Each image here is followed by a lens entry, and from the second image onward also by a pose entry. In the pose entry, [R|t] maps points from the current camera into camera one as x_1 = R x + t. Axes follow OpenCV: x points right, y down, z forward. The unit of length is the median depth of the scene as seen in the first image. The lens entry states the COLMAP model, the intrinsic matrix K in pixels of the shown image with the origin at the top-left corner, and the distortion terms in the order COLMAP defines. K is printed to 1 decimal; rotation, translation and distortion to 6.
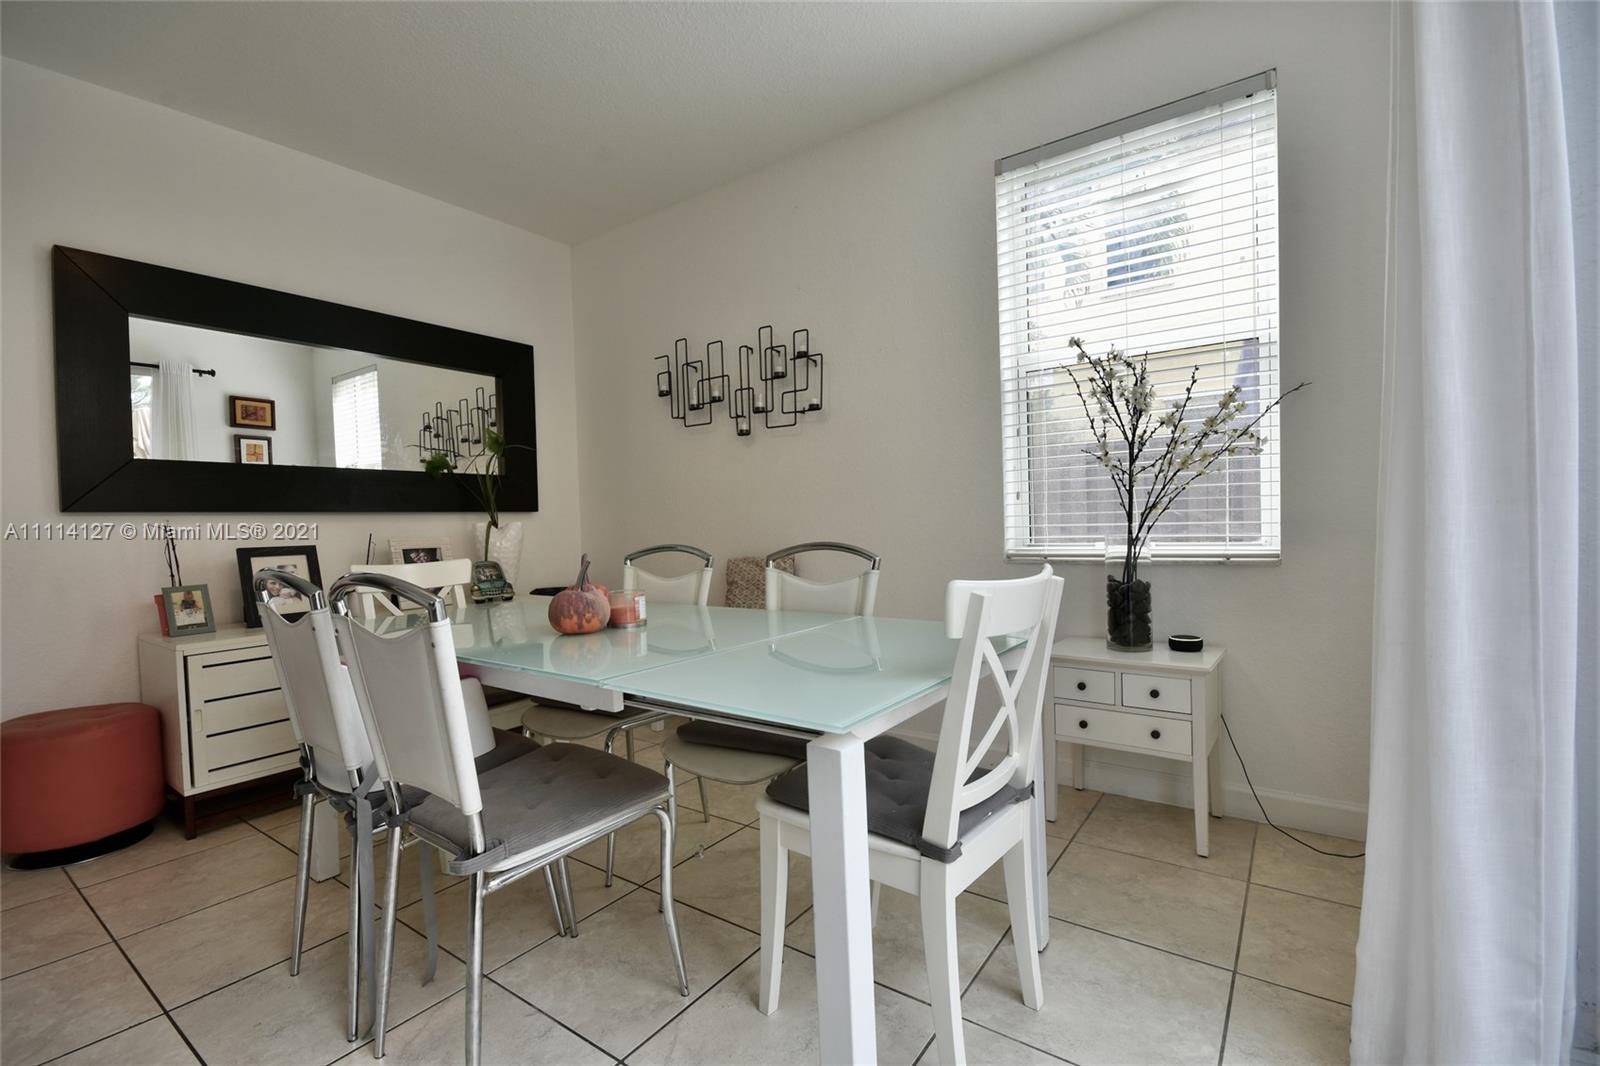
lens RADIAL K [[705.2, 0, 794.4], [0, 705.2, 536.6], [0, 0, 1]] dist [-0.001687, -0.000532]
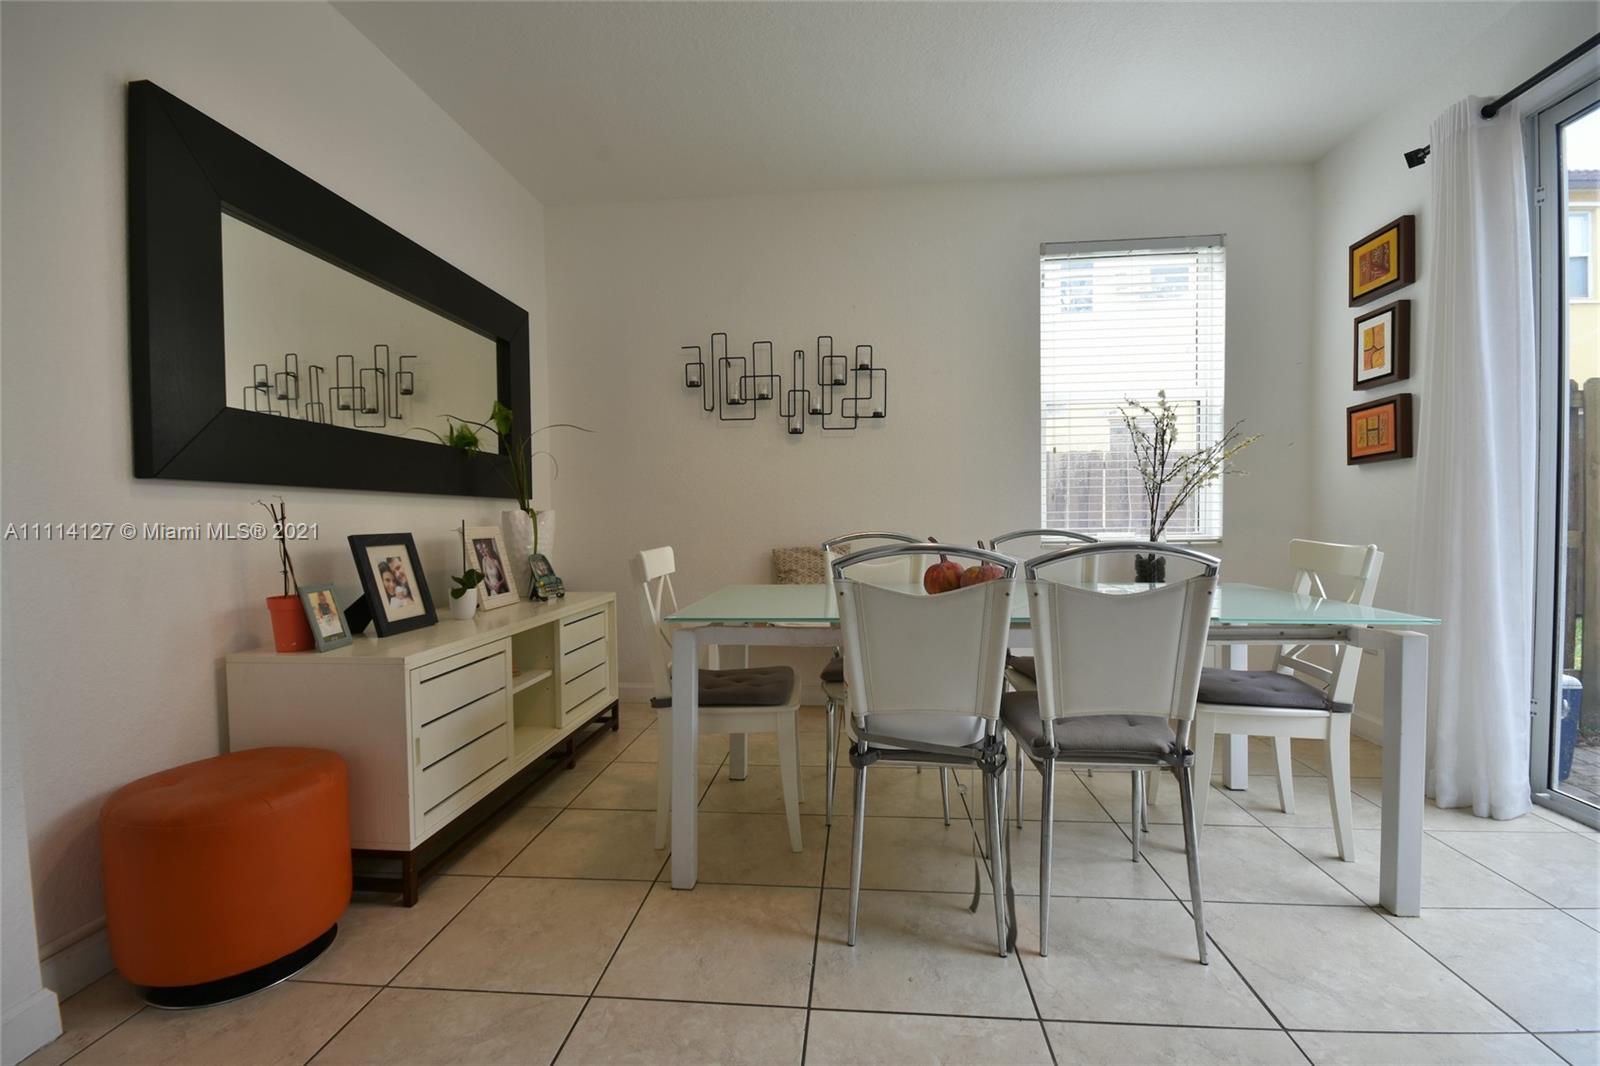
lens RADIAL K [[705.2, 0, 794.4], [0, 705.2, 536.6], [0, 0, 1]] dist [-0.001687, -0.000532]
pose [[0.862256, 0.002538, 0.506467, -0.647434], [-0.001128, 0.999995, -0.003091, 0.017133], [-0.506472, 0.002094, 0.862254, 0.080557]]
